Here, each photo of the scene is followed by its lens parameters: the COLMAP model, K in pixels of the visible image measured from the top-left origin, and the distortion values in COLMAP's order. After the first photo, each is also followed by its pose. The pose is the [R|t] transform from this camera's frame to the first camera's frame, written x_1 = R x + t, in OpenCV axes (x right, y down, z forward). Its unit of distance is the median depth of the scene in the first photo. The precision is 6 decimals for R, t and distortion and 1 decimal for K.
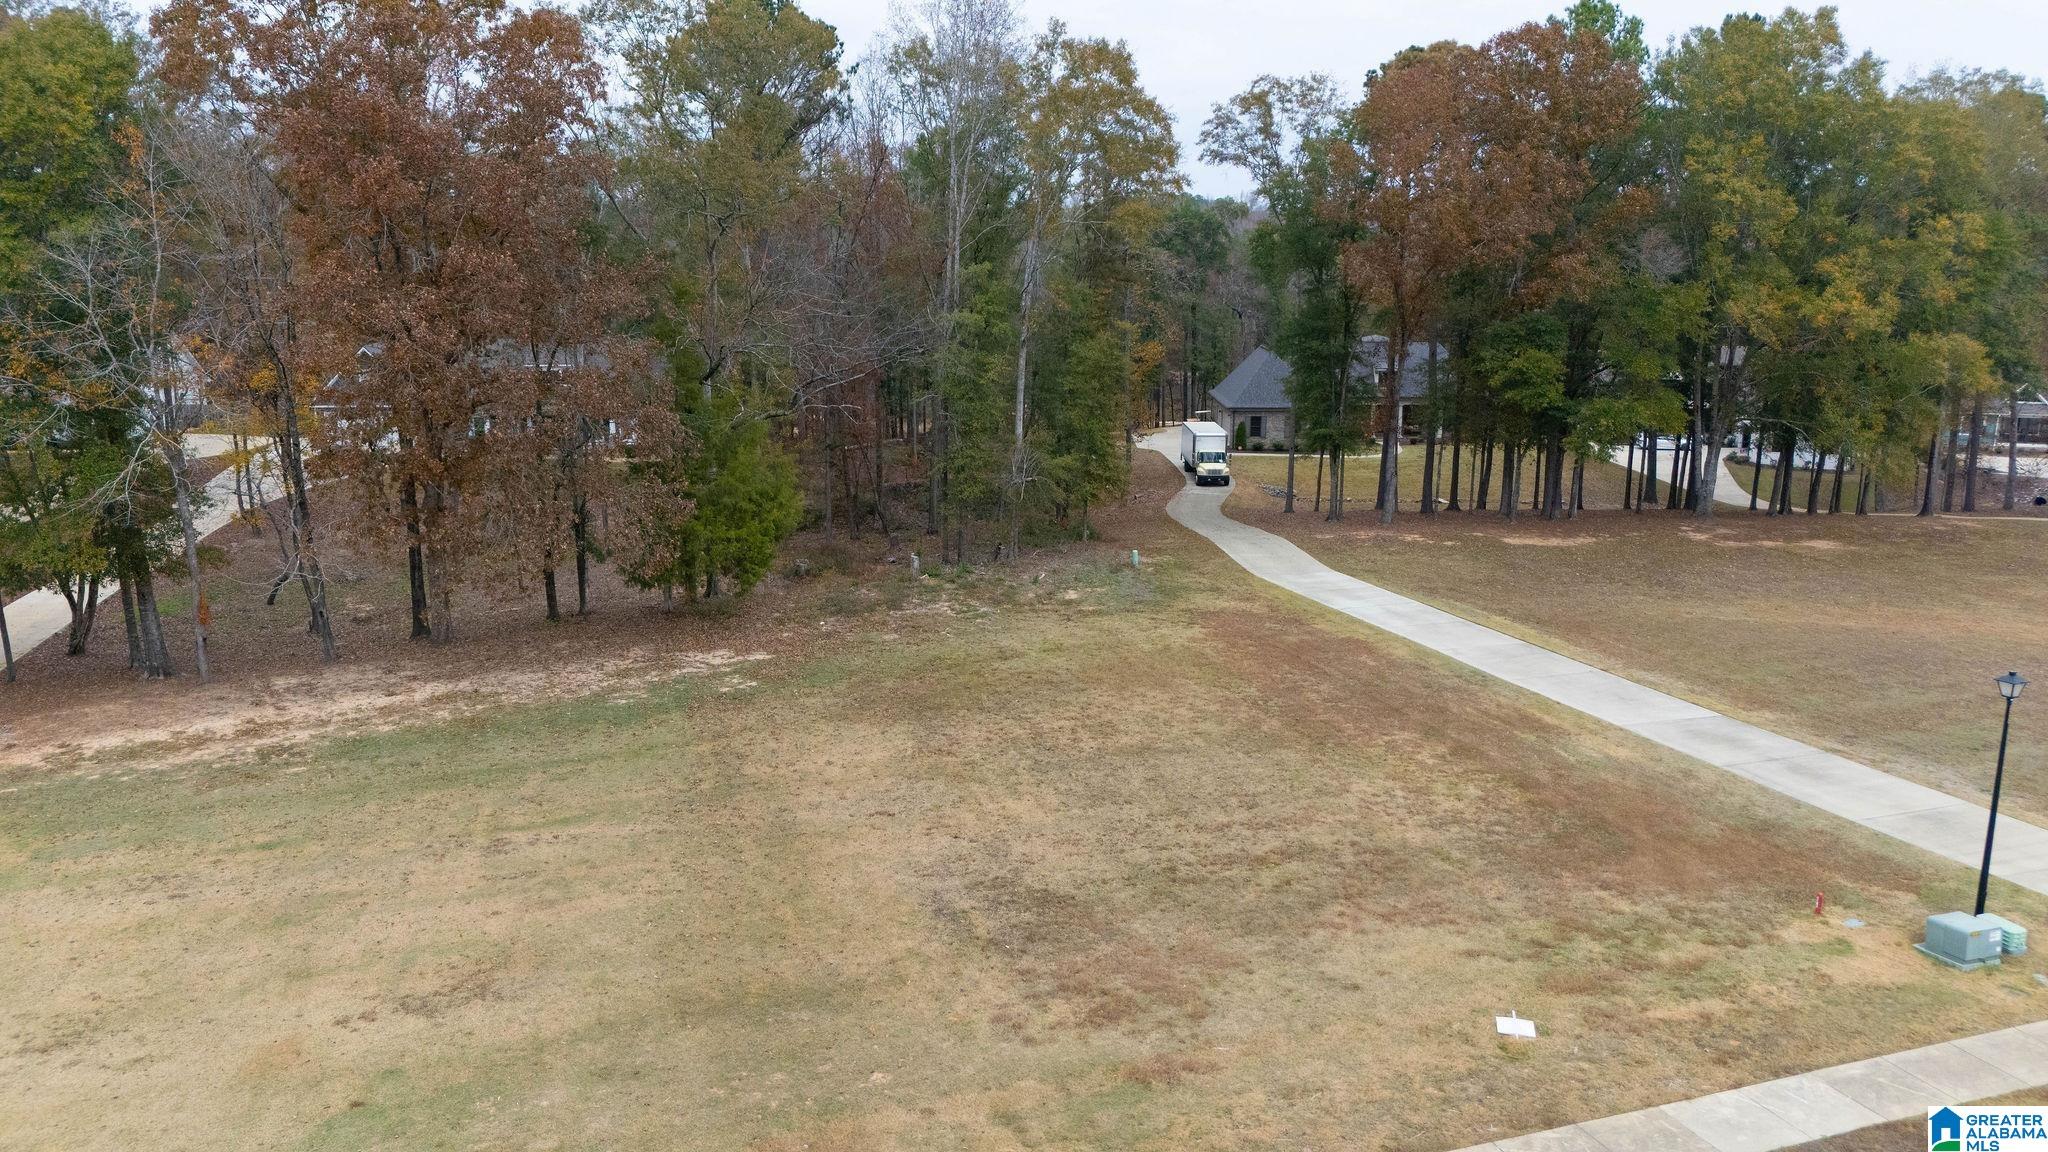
lens RADIAL K [[1502.6, 0, 1025.3], [0, 1502.6, 576.3], [0, 0, 1]] dist [0.066409, -0.064874]
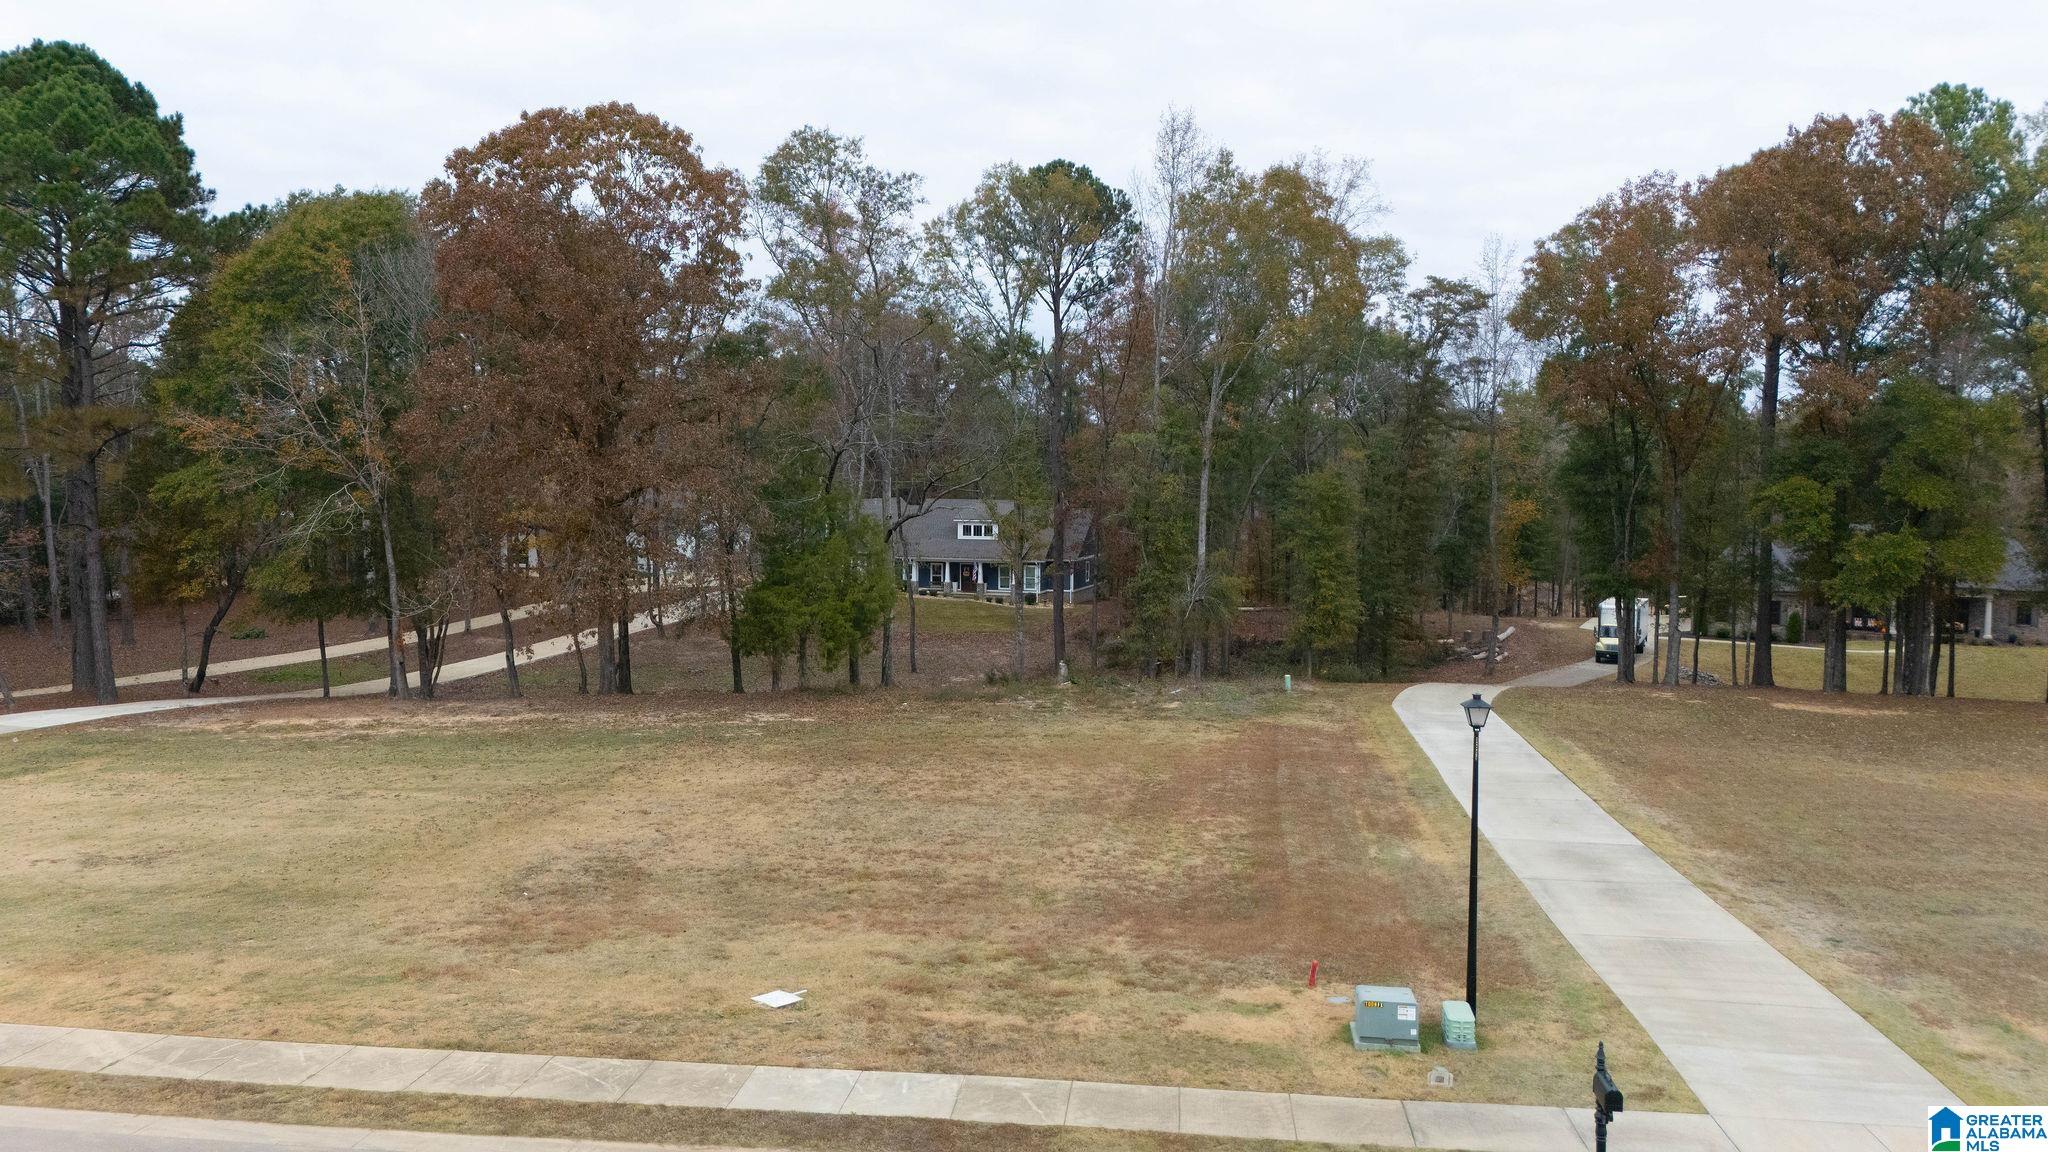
lens RADIAL K [[1502.6, 0, 1035.4], [0, 1502.6, 570.5], [0, 0, 1]] dist [0.066409, -0.064874]
pose [[0.898777, 0.031487, -0.437275, 0.538156], [-0.095989, 0.987350, -0.126200, 0.083135], [0.427770, 0.155399, 0.890429, 0.110501]]
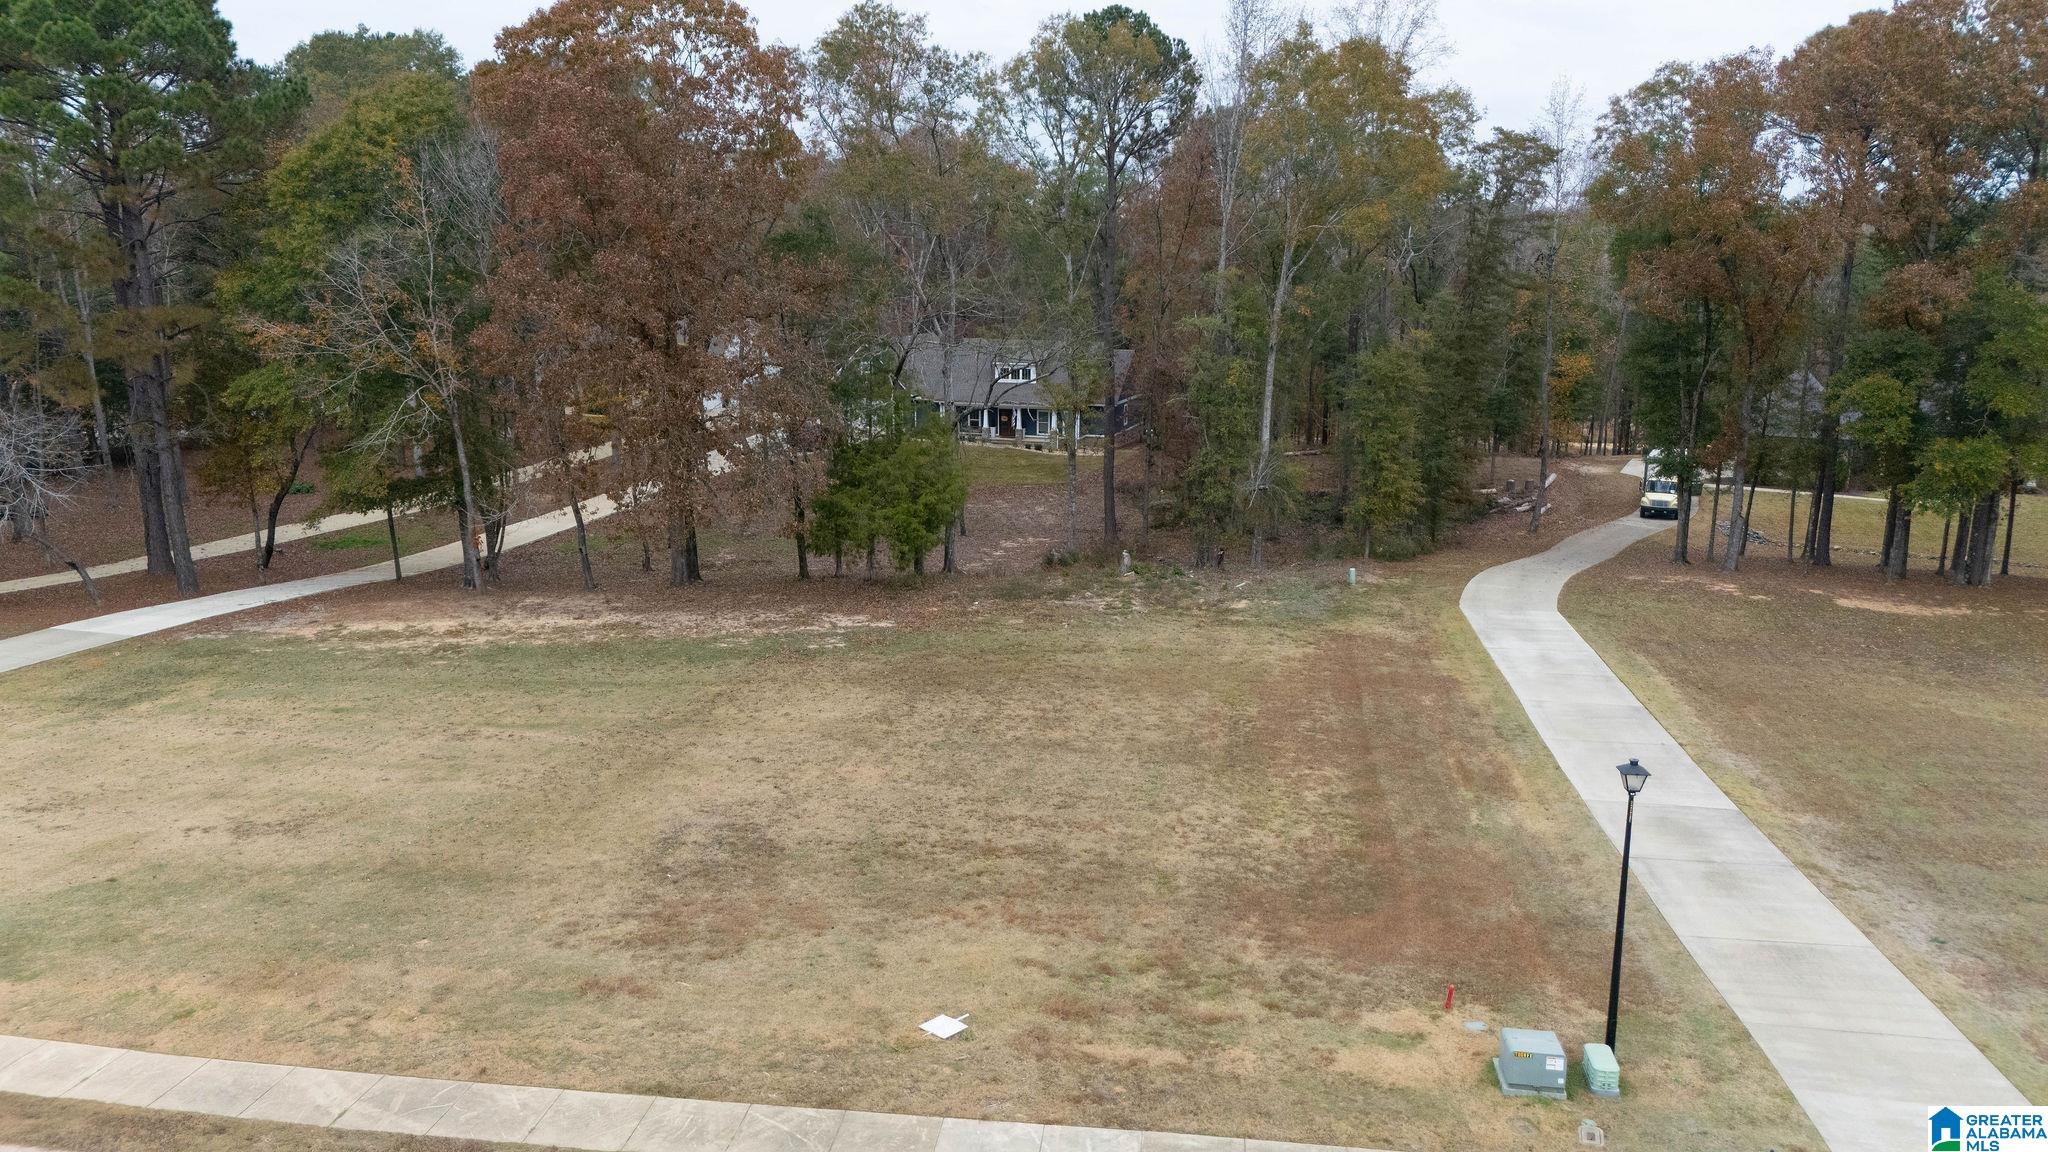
lens RADIAL K [[1502.6, 0, 1034.1], [0, 1502.6, 570.8], [0, 0, 1]] dist [0.066409, -0.064874]
pose [[0.896577, 0.094283, -0.432735, 0.479920], [-0.097847, 0.995102, 0.014083, -0.014493], [0.431944, 0.029715, 0.901411, 0.069783]]
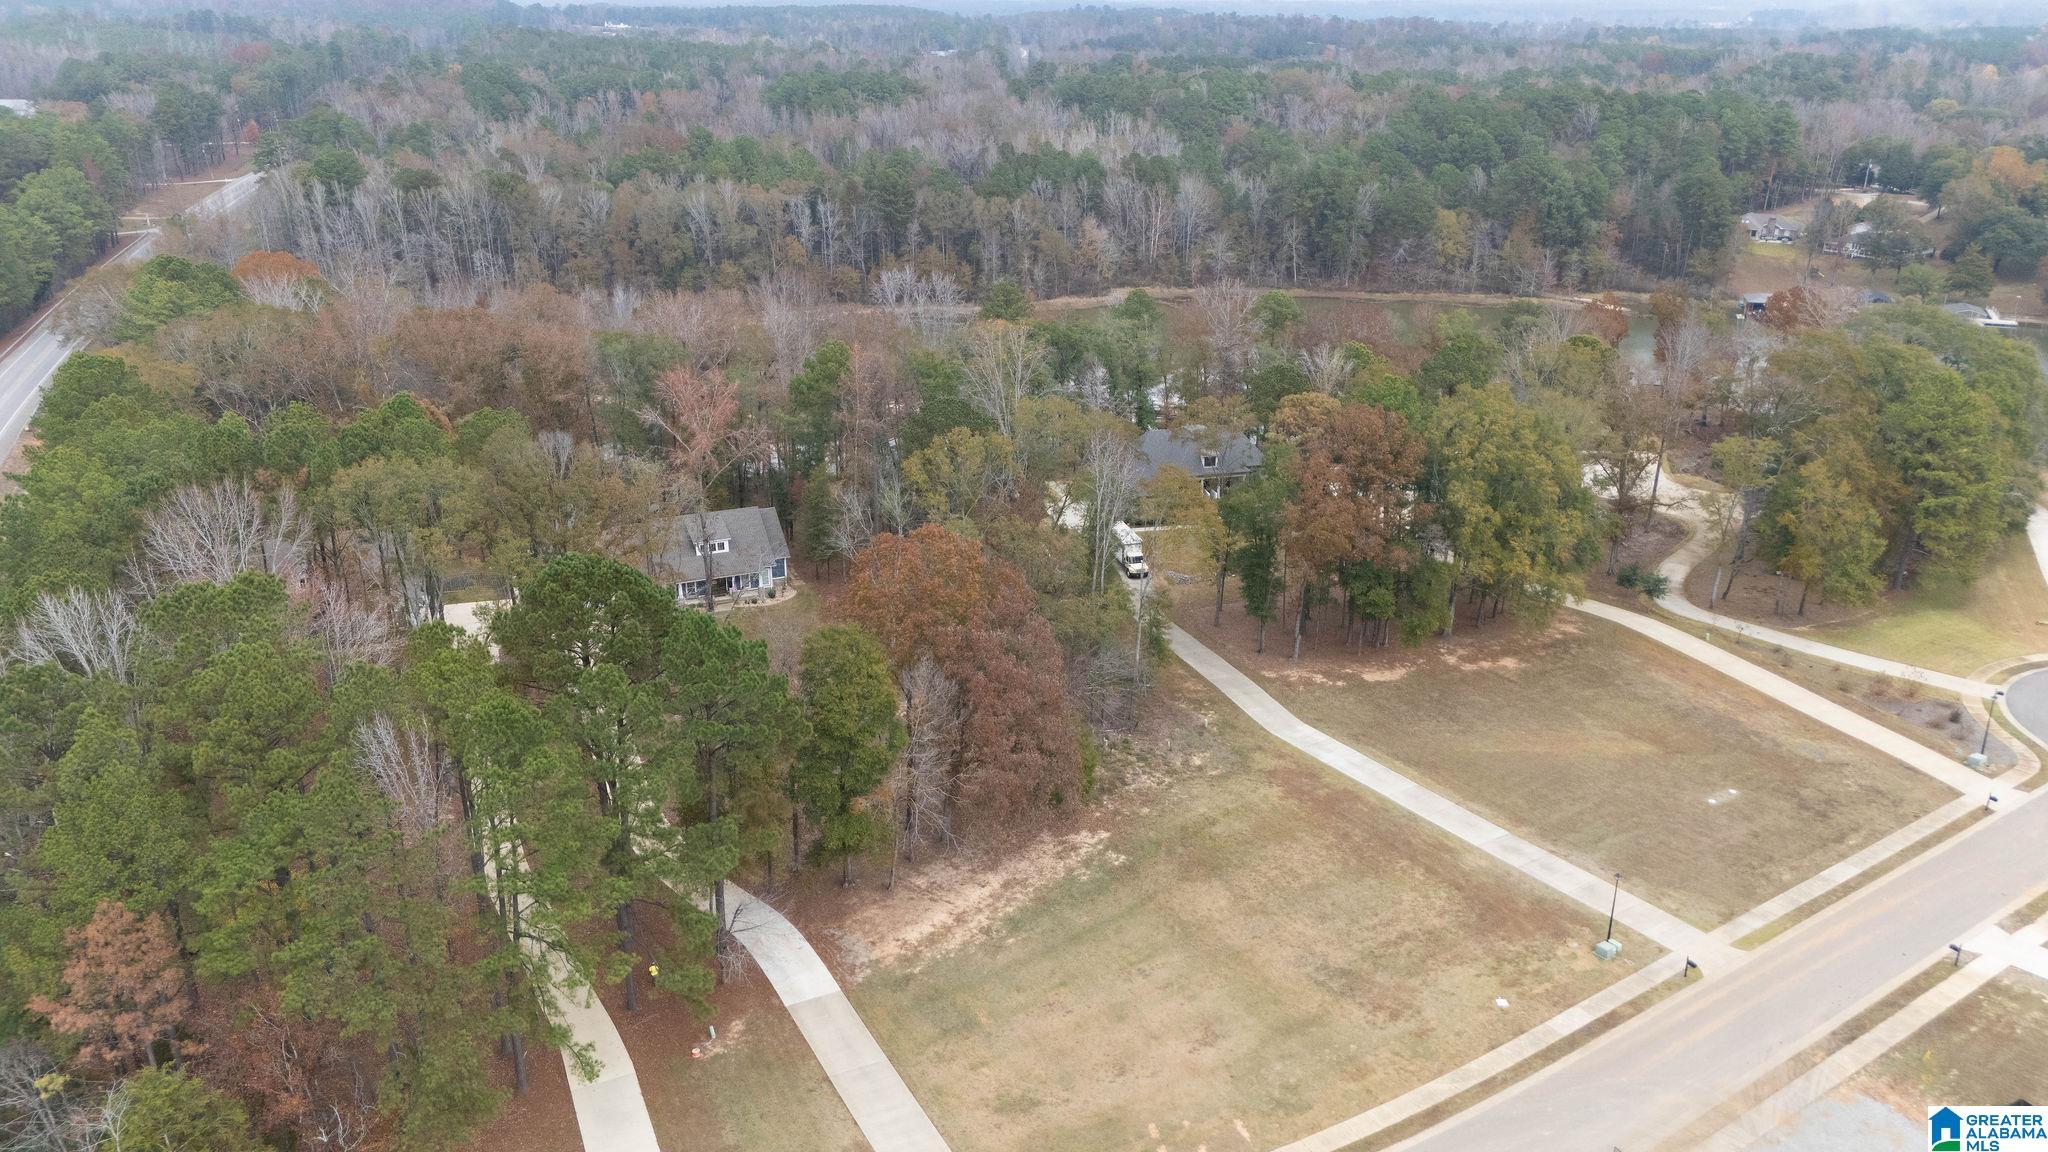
lens RADIAL K [[1502.6, 0, 1023.7], [0, 1502.6, 570.6], [0, 0, 1]] dist [0.066409, -0.064874]
pose [[0.967235, -0.088900, 0.237809, -0.954422], [0.052968, 0.986738, 0.153435, -0.822839], [-0.248295, -0.135812, 0.959117, -1.261952]]
